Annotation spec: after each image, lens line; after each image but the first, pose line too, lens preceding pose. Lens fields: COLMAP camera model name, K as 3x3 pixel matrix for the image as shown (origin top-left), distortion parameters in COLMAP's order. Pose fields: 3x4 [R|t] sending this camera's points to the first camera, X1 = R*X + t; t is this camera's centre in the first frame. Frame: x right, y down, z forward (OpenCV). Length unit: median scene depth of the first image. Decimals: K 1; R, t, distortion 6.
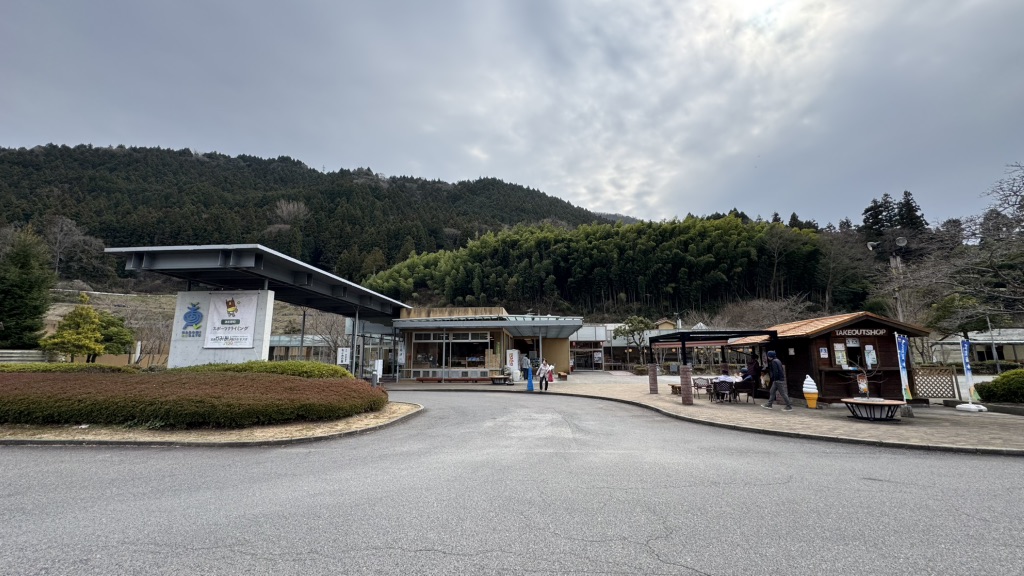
lens RADIAL K [[404.5, 0, 509.4], [0, 404.5, 288.1], [0, 0, 1]] dist [-0.001413, 0.000901]
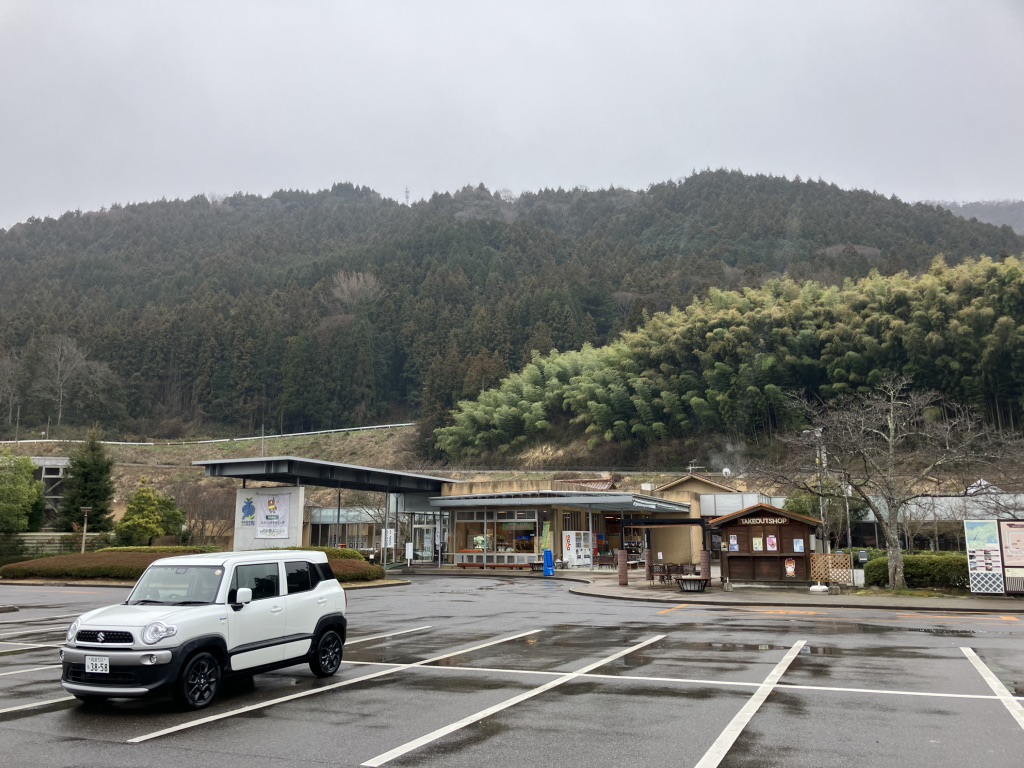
lens RADIAL K [[825.0, 0, 498.0], [0, 825.0, 394.1], [0, 0, 1]] dist [0.046042, -0.048107]
pose [[0.941165, -0.056951, -0.333114, 0.119828], [0.056901, 0.998331, -0.009917, -0.031520], [0.333123, -0.009620, 0.942834, -0.169263]]
